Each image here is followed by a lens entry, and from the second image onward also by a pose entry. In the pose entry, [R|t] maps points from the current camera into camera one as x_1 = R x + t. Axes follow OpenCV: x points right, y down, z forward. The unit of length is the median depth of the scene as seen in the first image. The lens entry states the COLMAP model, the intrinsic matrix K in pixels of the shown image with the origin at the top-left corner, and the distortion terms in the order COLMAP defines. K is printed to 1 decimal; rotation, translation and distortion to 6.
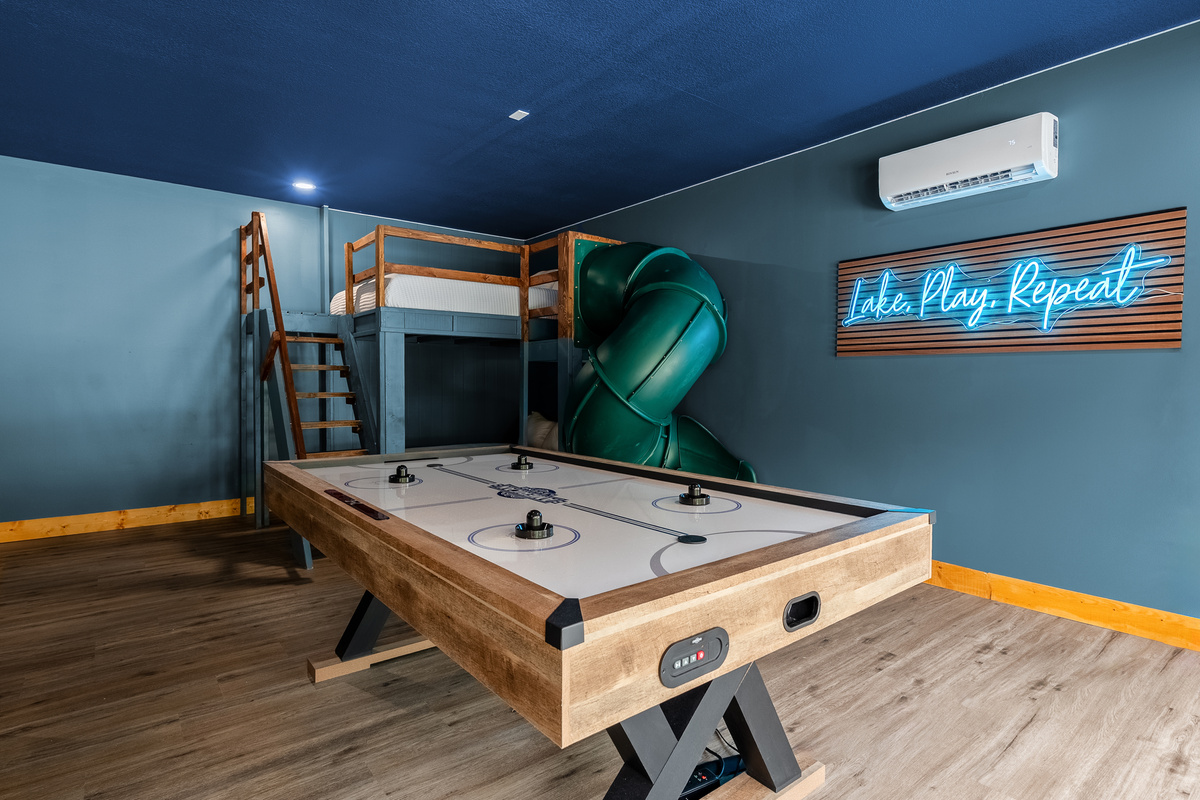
lens RADIAL K [[606.2, 0, 598.6], [0, 606.2, 397.2], [0, 0, 1]] dist [-0.001019, -0.000077]
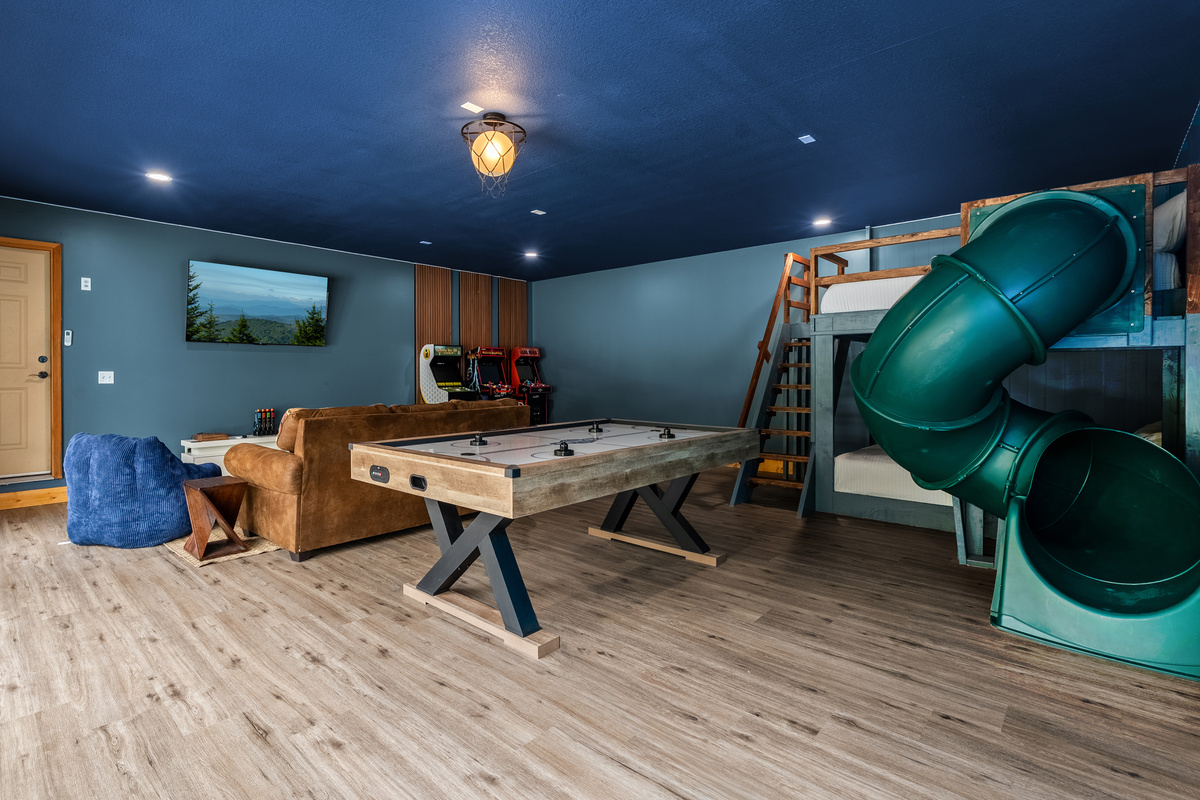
lens RADIAL K [[556.5, 0, 561.3], [0, 556.5, 375.3], [0, 0, 1]] dist [-0.000007, 0.000108]
pose [[0.159875, -0.004673, -0.987126, 1.165744], [-0.026128, 0.999618, -0.008963, -0.009218], [0.986791, 0.027225, 0.159692, 0.582657]]
